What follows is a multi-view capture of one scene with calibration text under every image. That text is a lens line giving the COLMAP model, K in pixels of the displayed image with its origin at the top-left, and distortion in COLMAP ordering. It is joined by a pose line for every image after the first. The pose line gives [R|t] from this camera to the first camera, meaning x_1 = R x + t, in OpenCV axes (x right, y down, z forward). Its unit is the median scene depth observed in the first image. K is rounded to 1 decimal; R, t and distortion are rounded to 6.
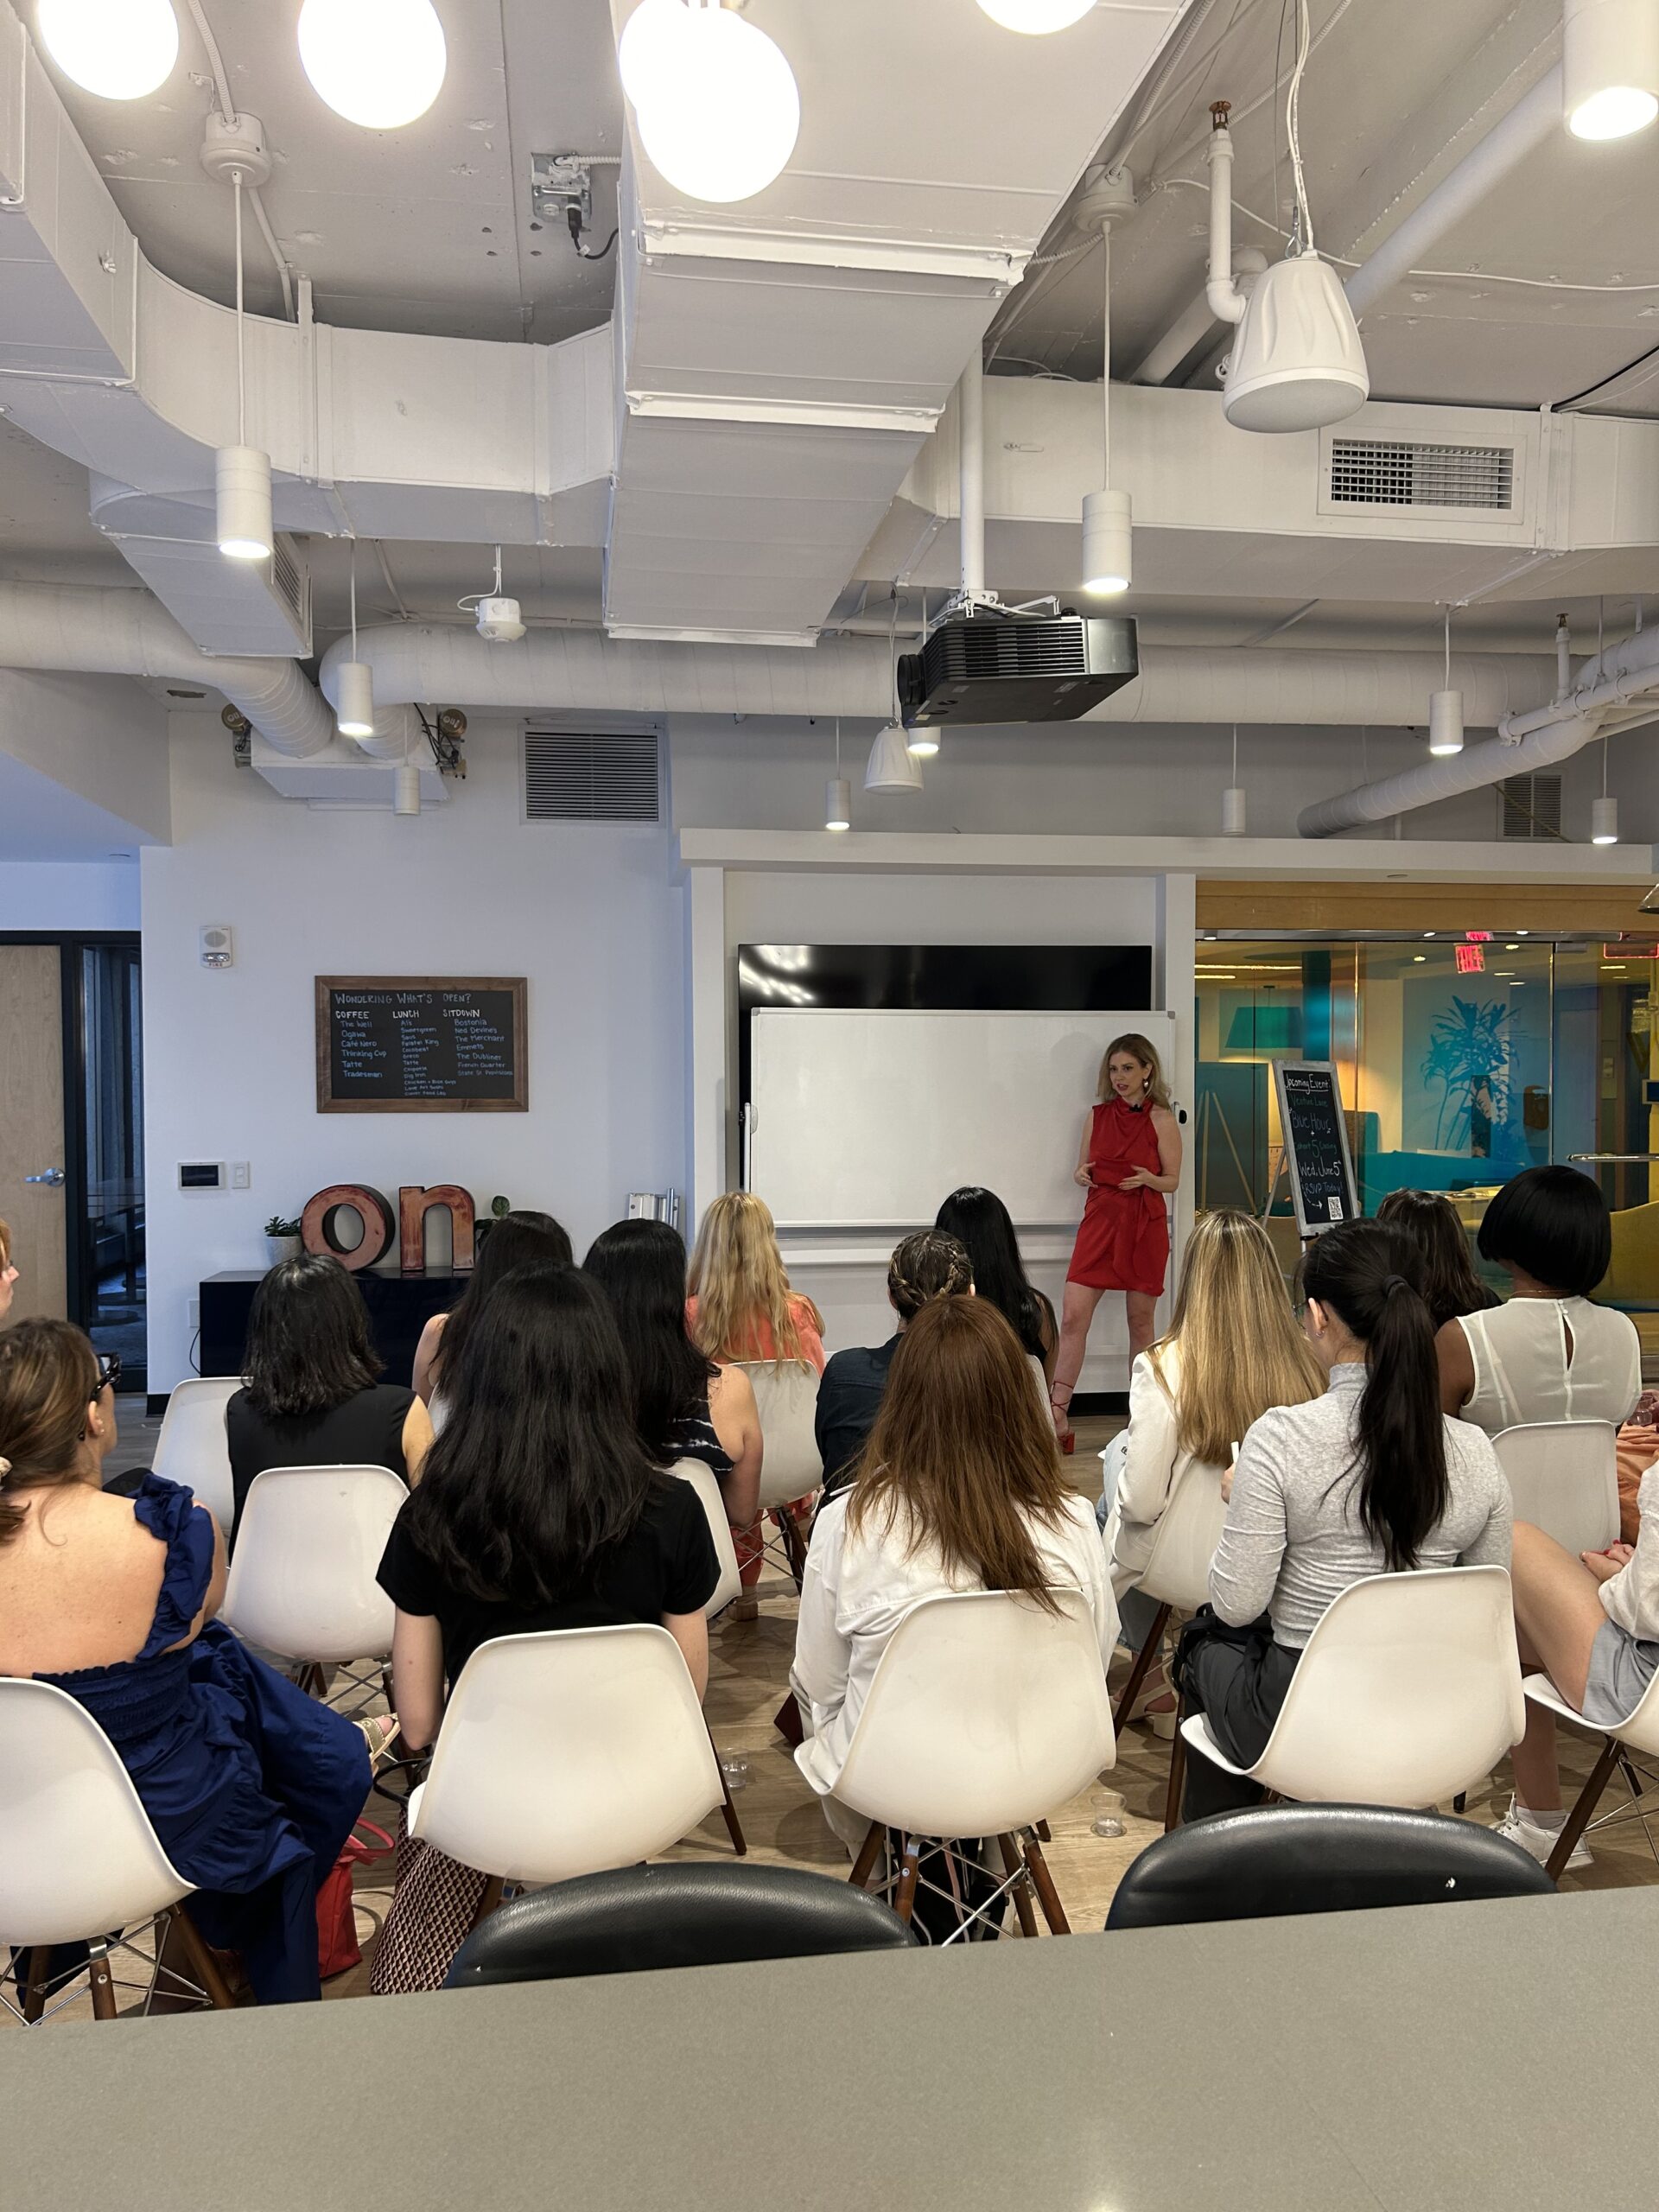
lens RADIAL K [[1683.9, 0, 829.5], [0, 1683.9, 1106.0], [0, 0, 1]] dist [0.004262, 0.001110]
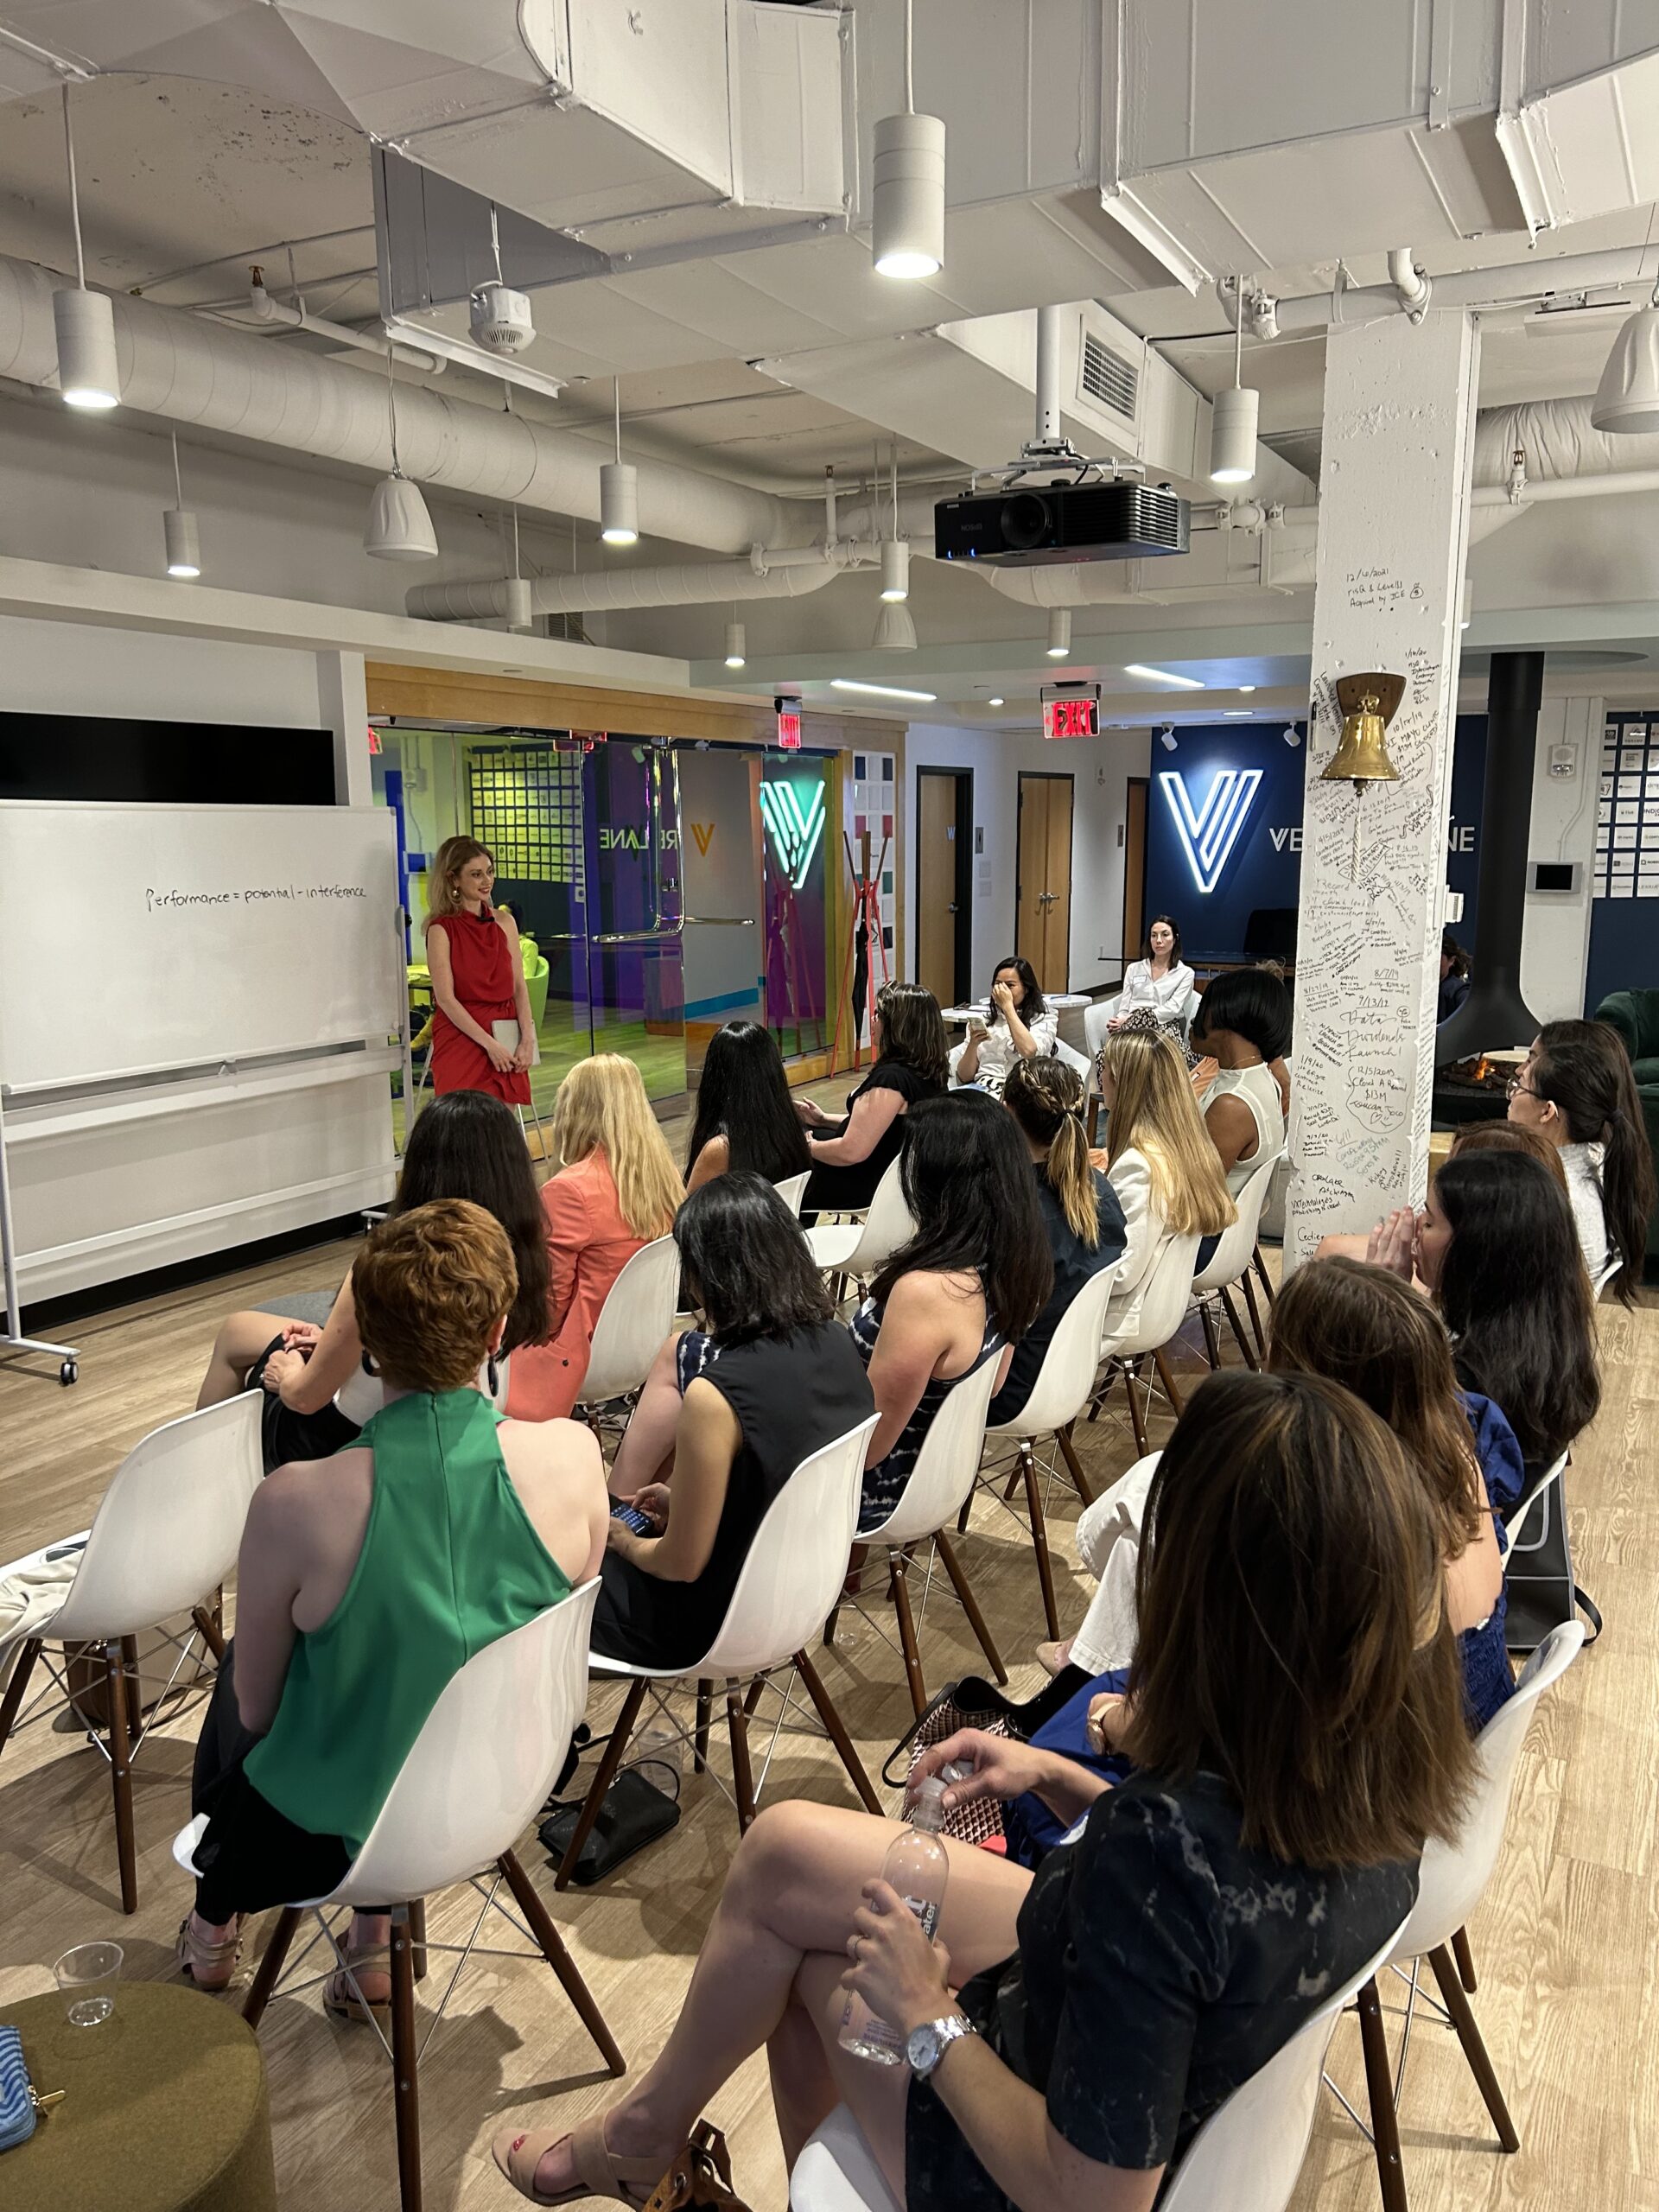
lens RADIAL K [[1673.5, 0, 829.5], [0, 1673.5, 1106.0], [0, 0, 1]] dist [0.027669, 0.002226]
pose [[0.598900, -0.130174, 0.790173, -0.527180], [0.012177, 0.988066, 0.153546, -0.039336], [-0.800732, -0.082336, 0.593338, 0.293562]]
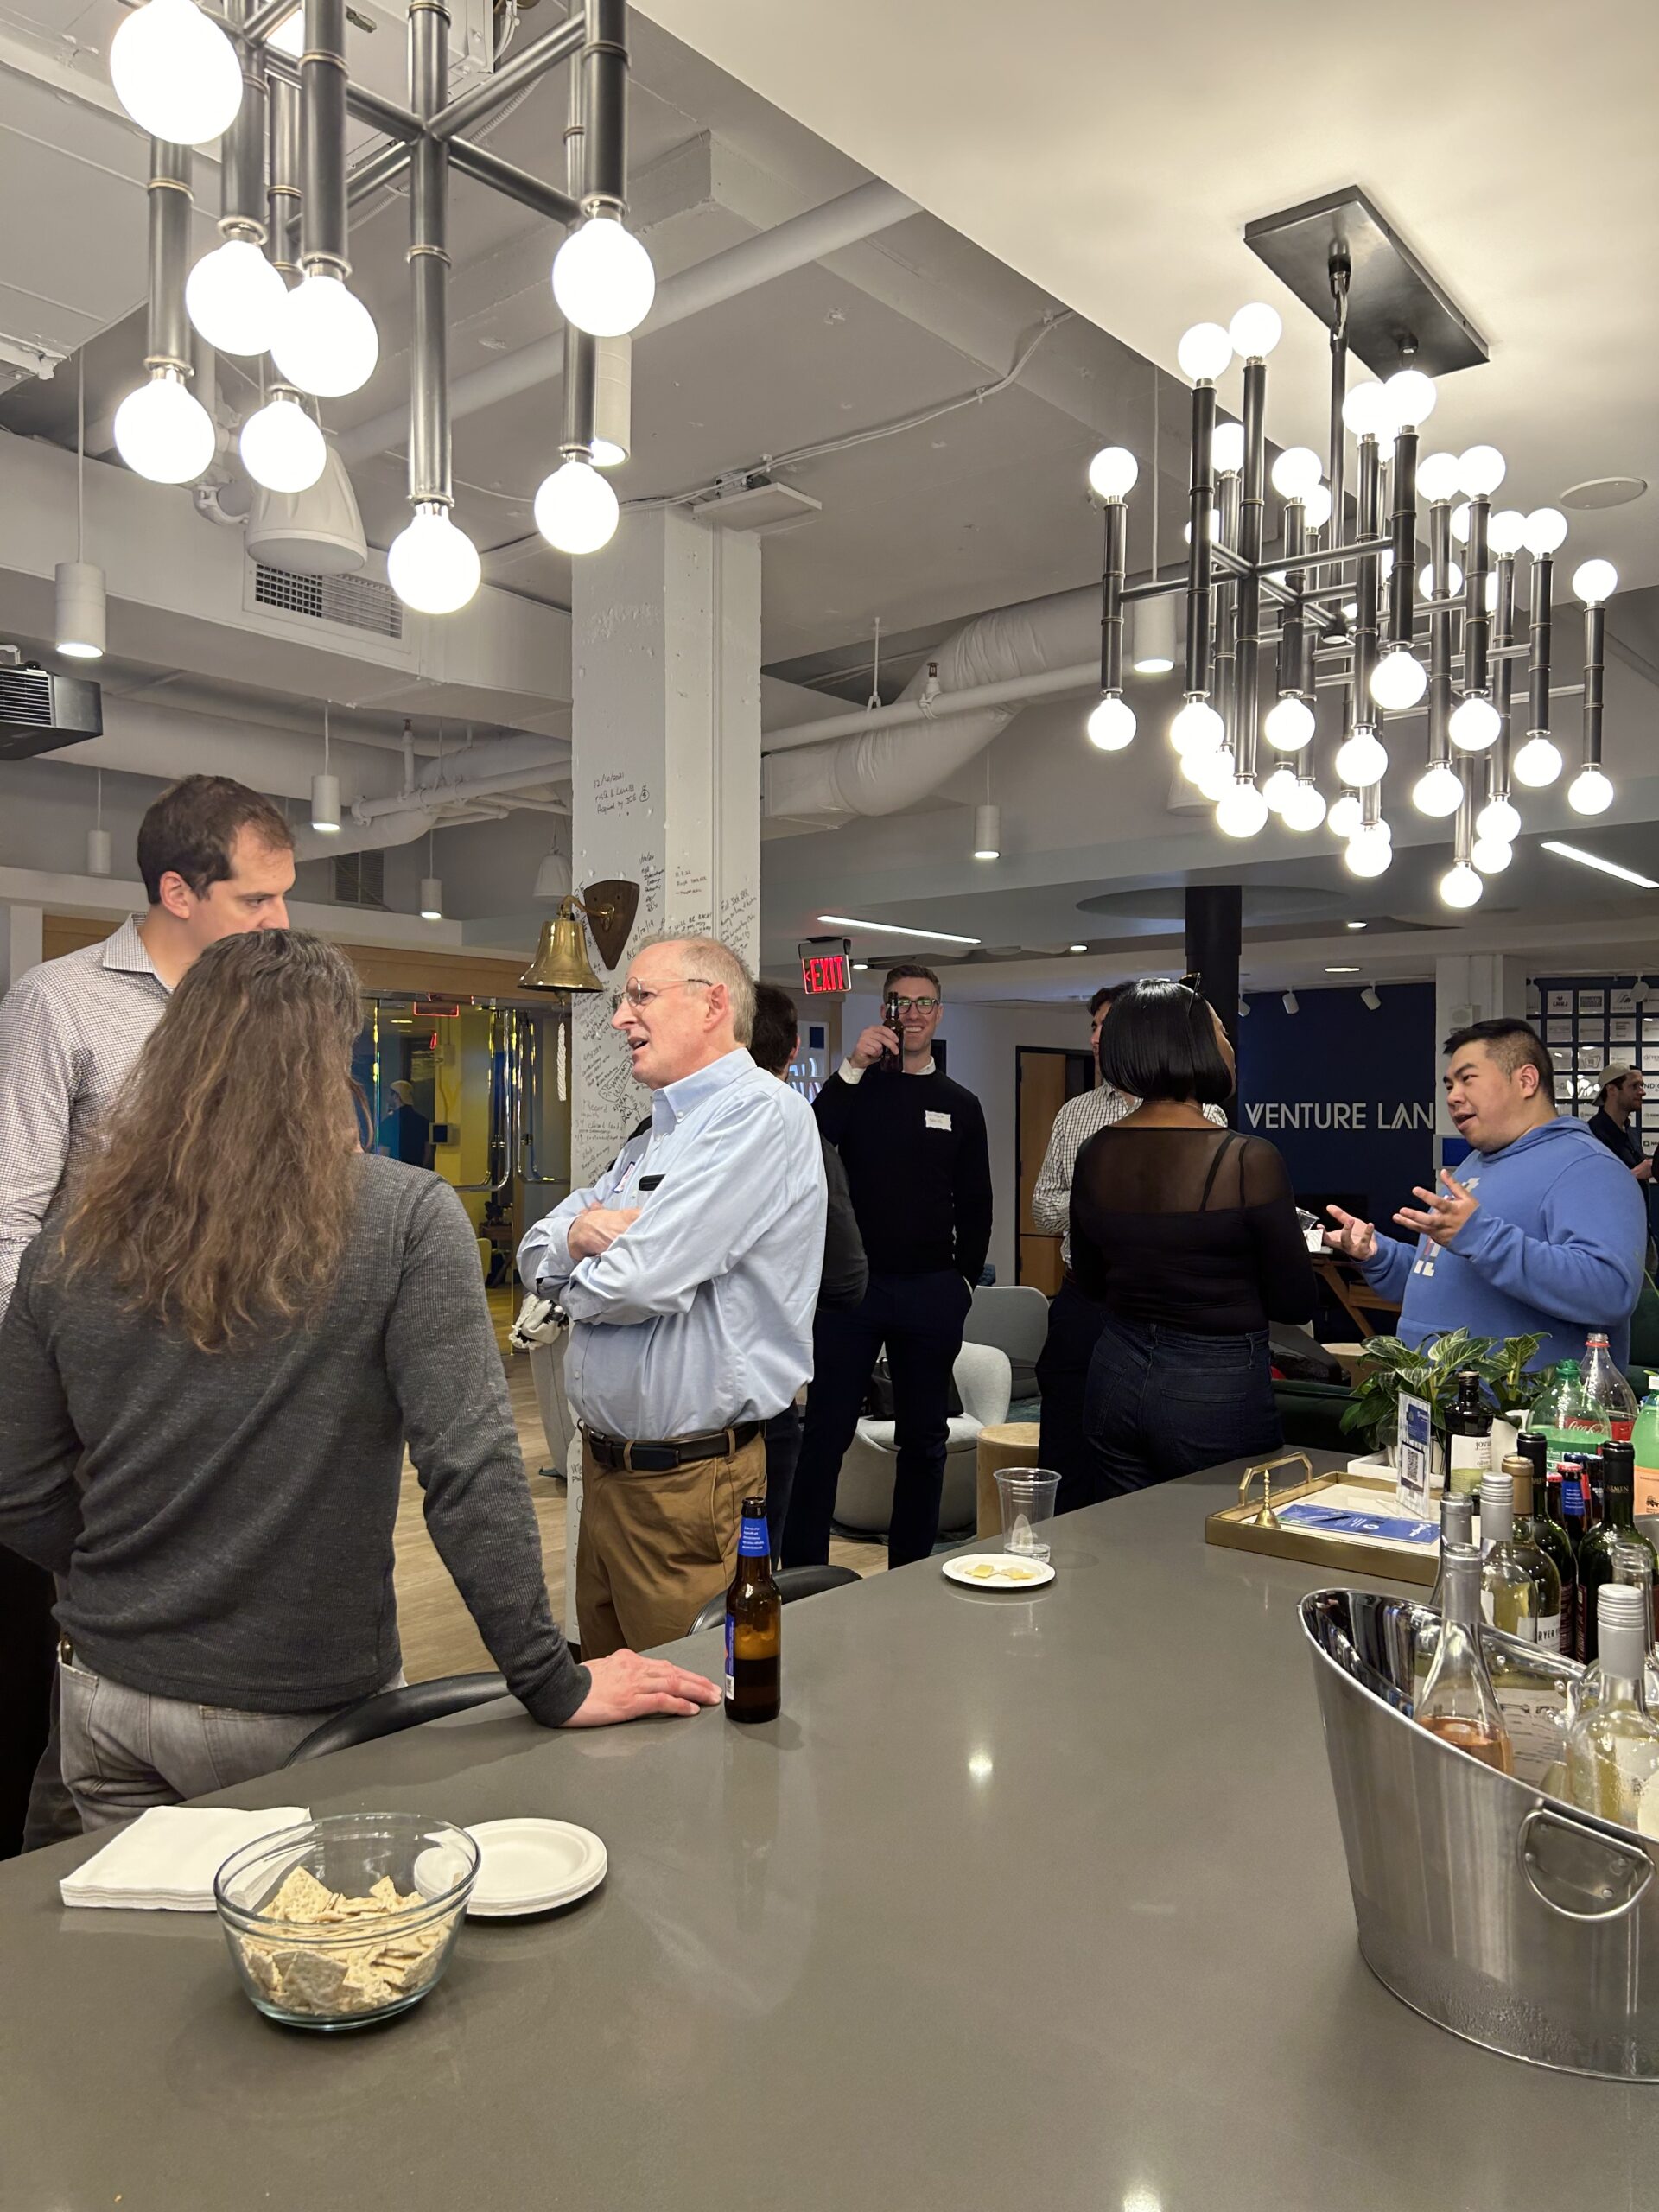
lens RADIAL K [[1683.9, 0, 829.5], [0, 1683.9, 1106.0], [0, 0, 1]] dist [0.004262, 0.001110]
pose [[0.761980, 0.018851, 0.647326, -0.093986], [-0.002477, 0.999654, -0.026195, 0.004889], [-0.647596, 0.018356, 0.761763, -0.071314]]
